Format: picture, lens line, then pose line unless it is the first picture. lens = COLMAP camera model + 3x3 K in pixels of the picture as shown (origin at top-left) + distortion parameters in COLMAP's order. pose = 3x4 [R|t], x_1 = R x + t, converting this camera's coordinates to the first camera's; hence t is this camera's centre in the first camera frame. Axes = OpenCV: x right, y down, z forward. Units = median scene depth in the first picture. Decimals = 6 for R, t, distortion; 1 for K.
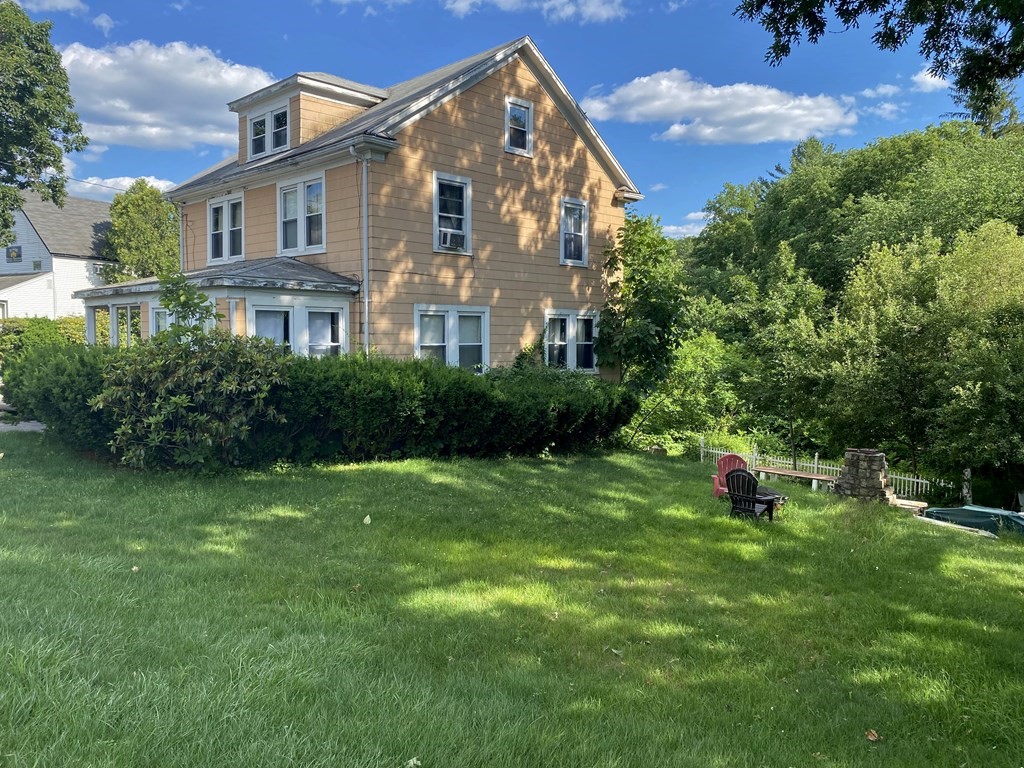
lens RADIAL K [[782.7, 0, 508.8], [0, 782.7, 423.8], [0, 0, 1]] dist [-0.050519, 0.026672]
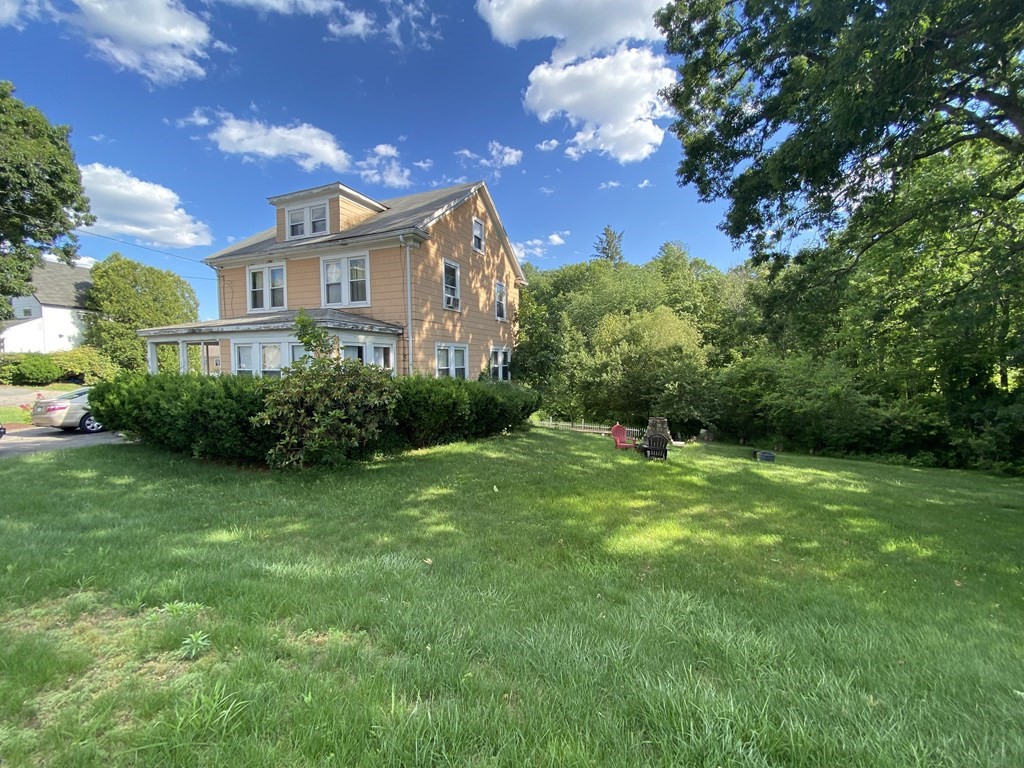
lens RADIAL K [[409.0, 0, 513.0], [0, 409.0, 404.7], [0, 0, 1]] dist [-0.013984, -0.007290]
pose [[0.925625, -0.047743, 0.375418, -0.264472], [0.049907, 0.998746, 0.003965, -0.022421], [-0.375136, 0.015065, 0.926847, 0.172581]]
